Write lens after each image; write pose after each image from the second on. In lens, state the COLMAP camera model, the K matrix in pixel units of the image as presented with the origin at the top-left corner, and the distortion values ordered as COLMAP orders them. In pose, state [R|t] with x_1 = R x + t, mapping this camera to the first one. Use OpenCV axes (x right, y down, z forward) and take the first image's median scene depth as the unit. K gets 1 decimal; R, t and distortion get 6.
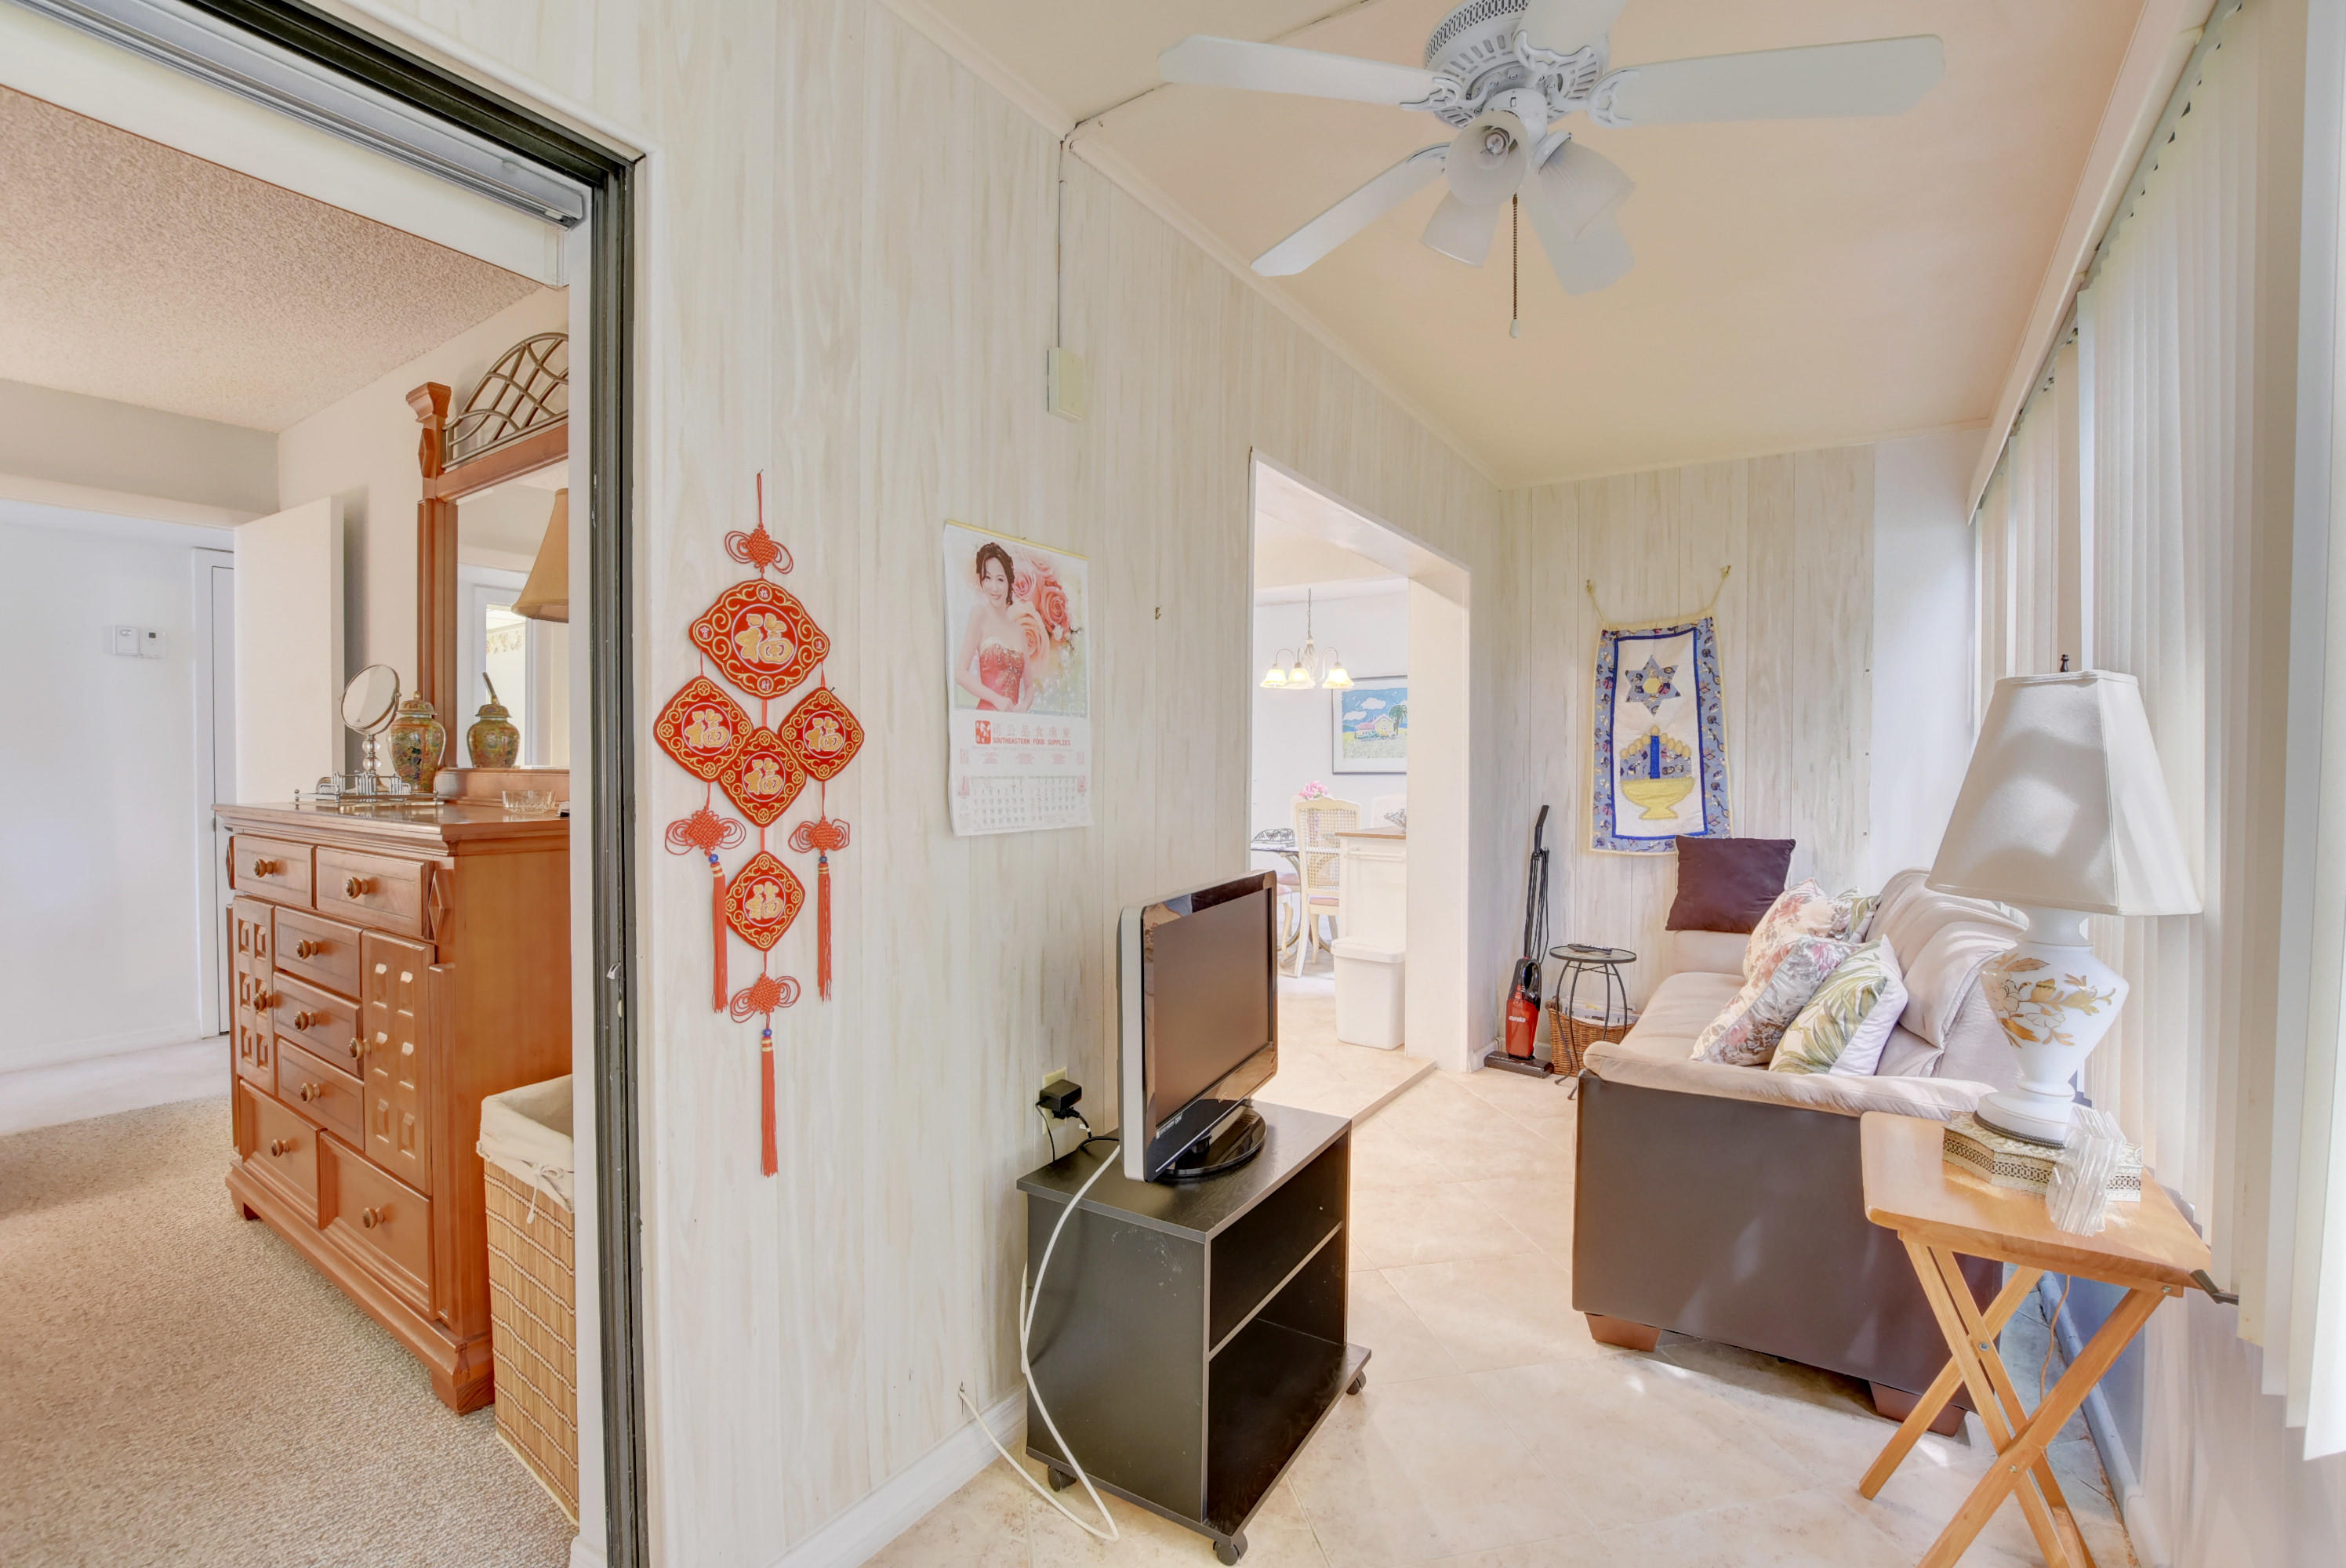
lens RADIAL K [[1040.5, 0, 1173.0], [0, 1040.5, 784.0], [0, 0, 1]] dist [-0.001412, 0.000098]
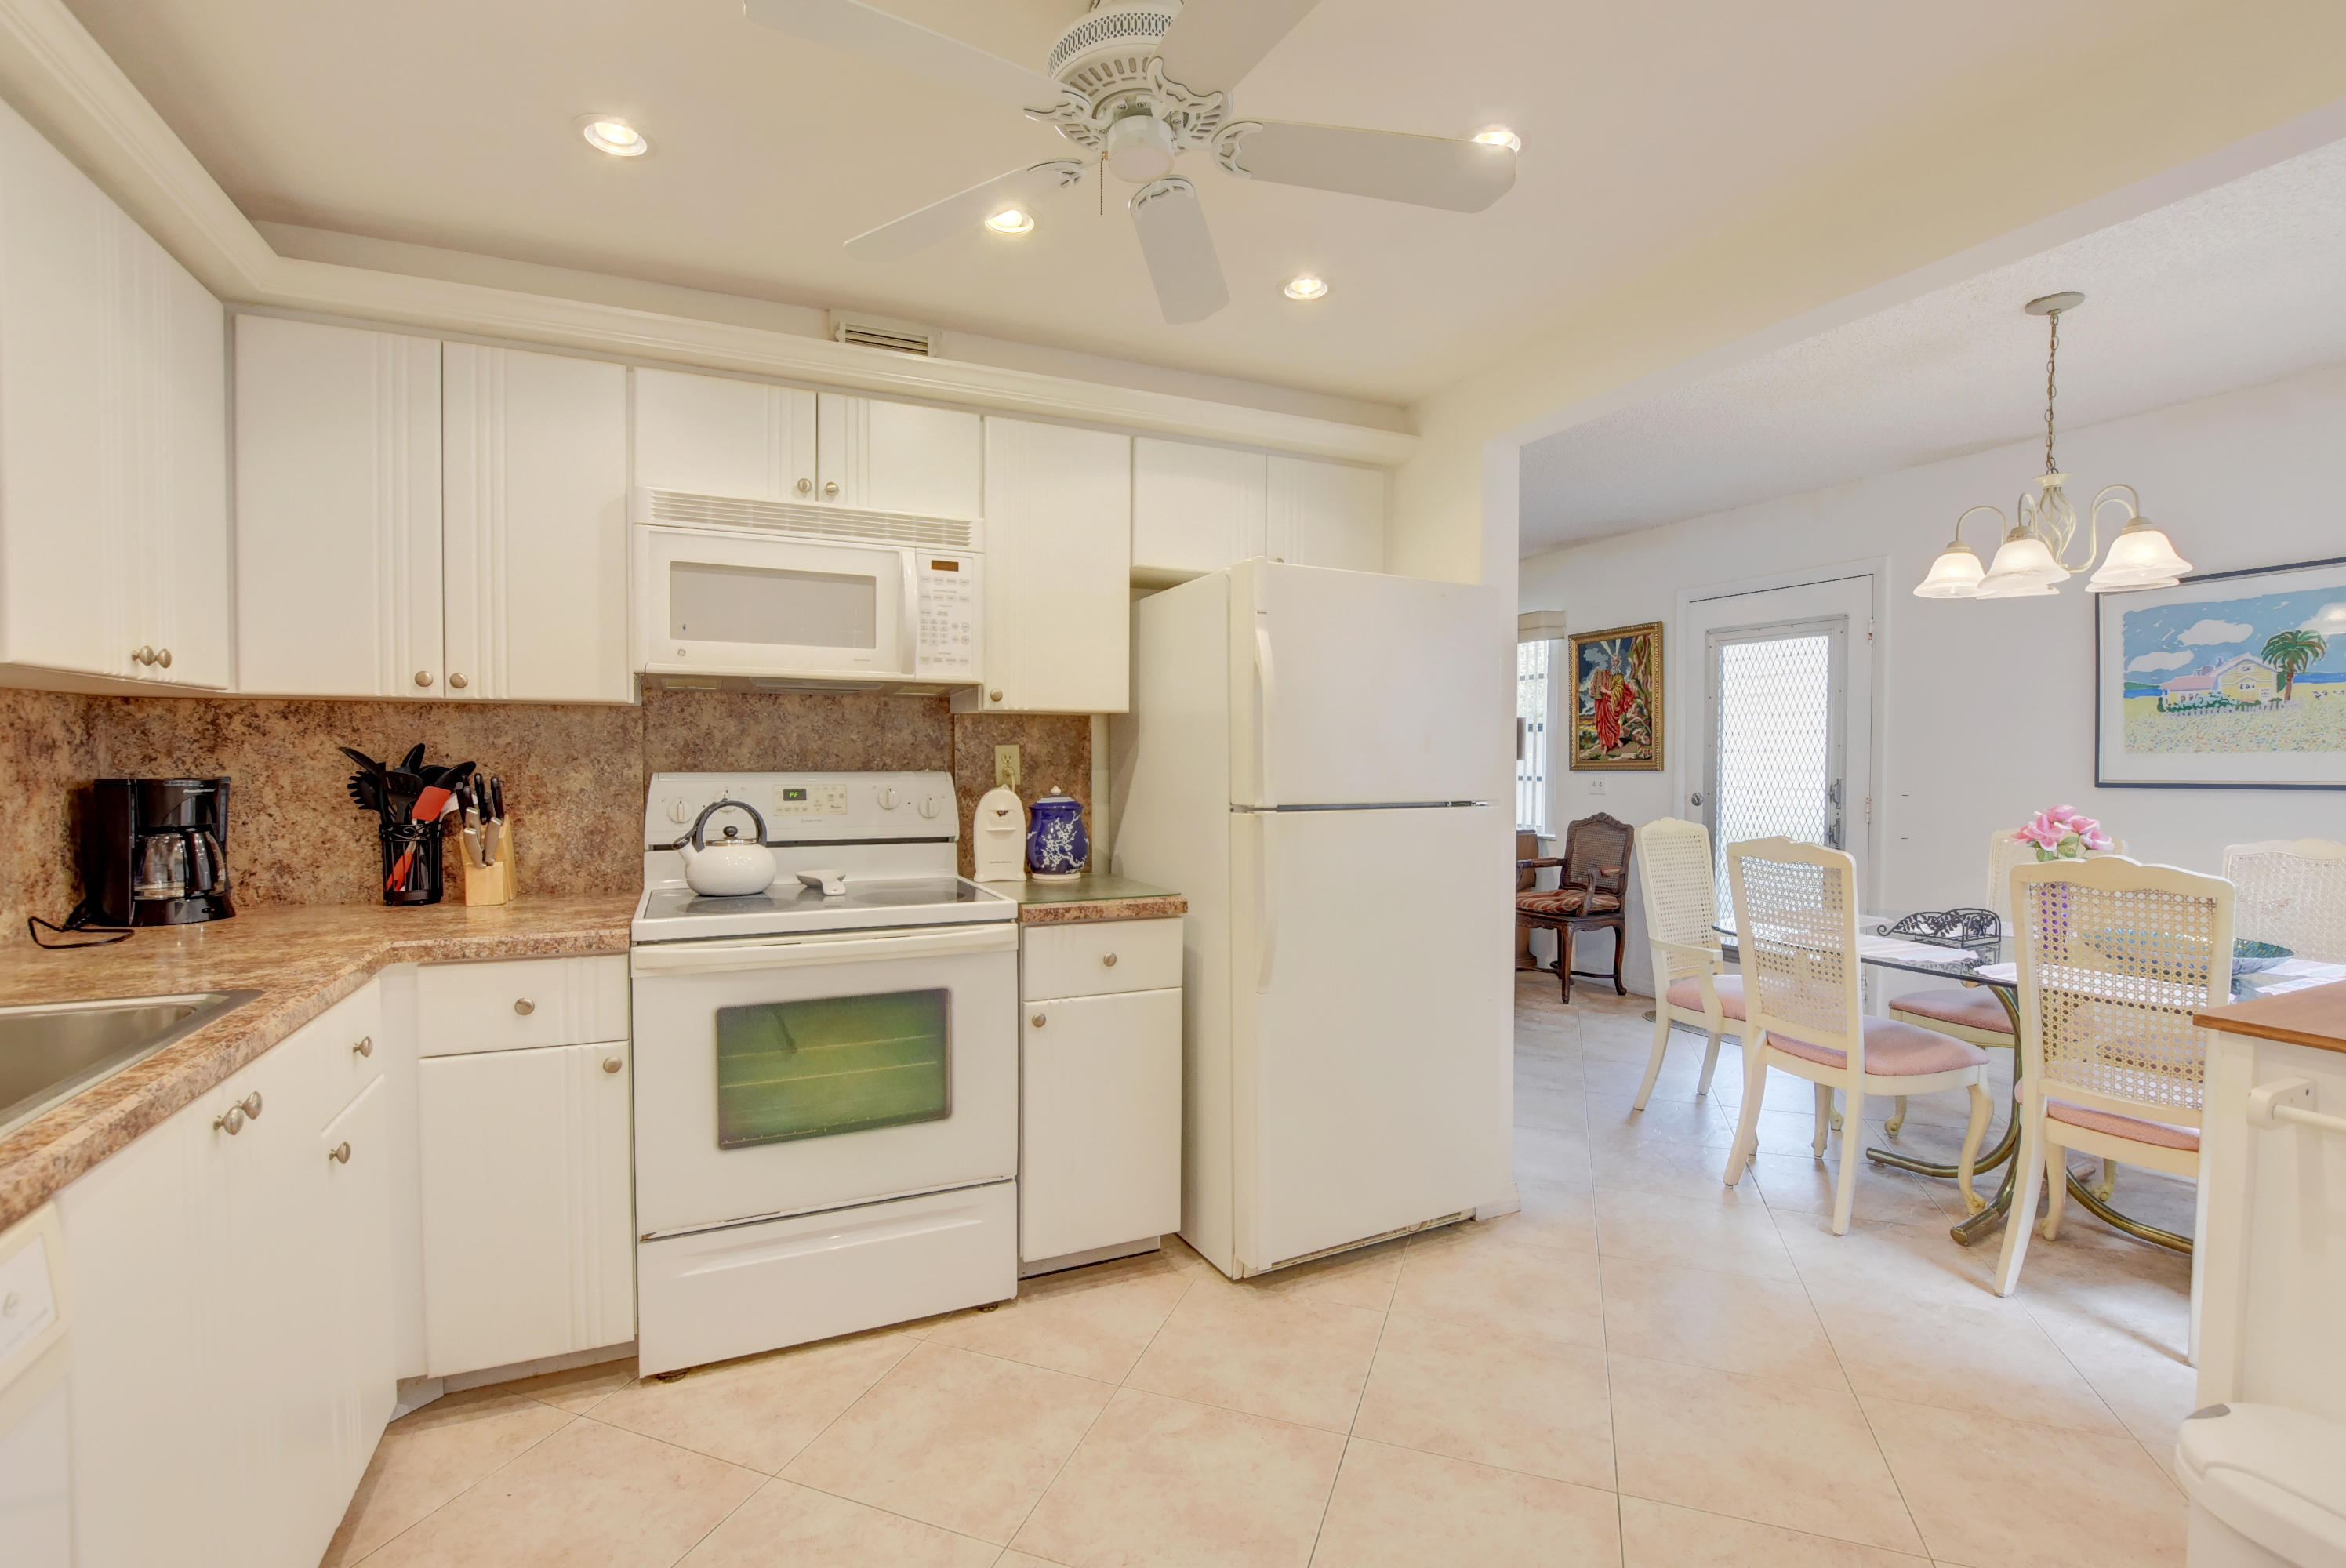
lens RADIAL K [[1061.0, 0, 1173.0], [0, 1061.0, 784.0], [0, 0, 1]] dist [-0.017386, 0.001049]
pose [[0.857961, 0.010109, -0.513616, 0.037683], [-0.006990, 0.999944, 0.008004, -0.011852], [0.513668, -0.003277, 0.857983, 0.380386]]
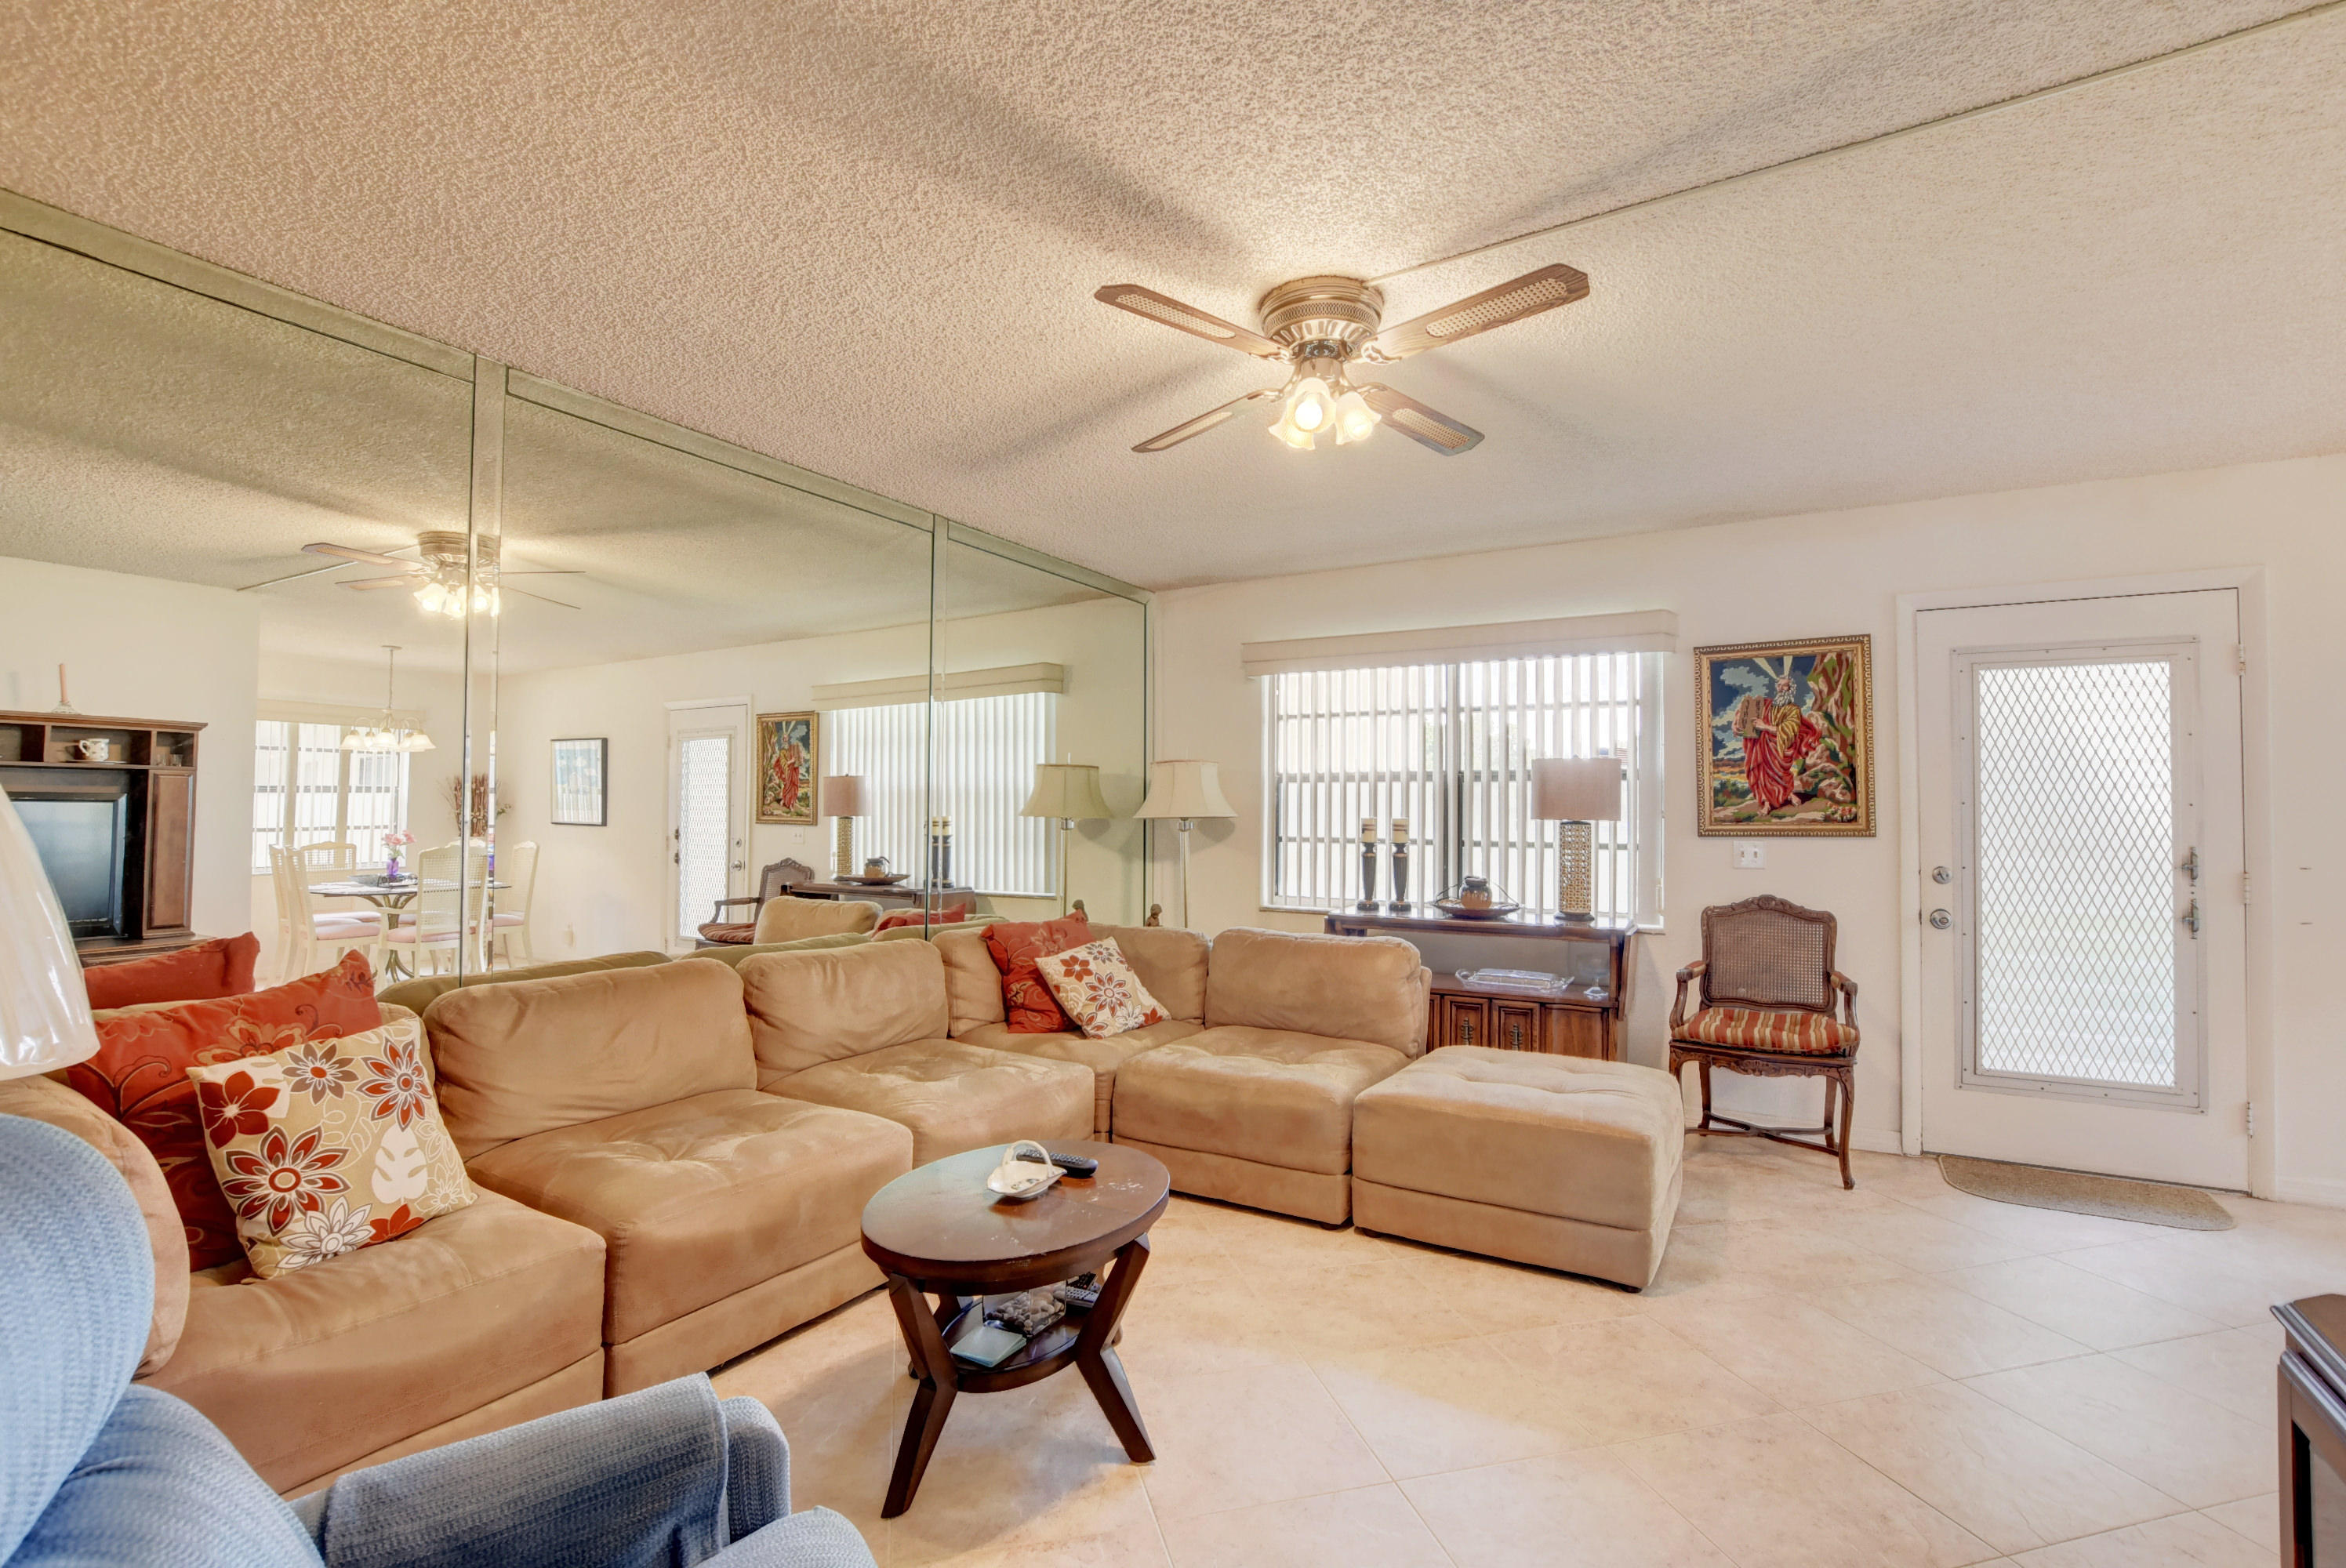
lens RADIAL K [[1061.0, 0, 1173.0], [0, 1061.0, 784.0], [0, 0, 1]] dist [-0.017386, 0.001049]
pose [[0.999200, 0.004305, 0.039751, -0.408811], [-0.002494, 0.998961, -0.045505, -0.019160], [-0.039906, 0.045370, 0.998173, 0.654124]]
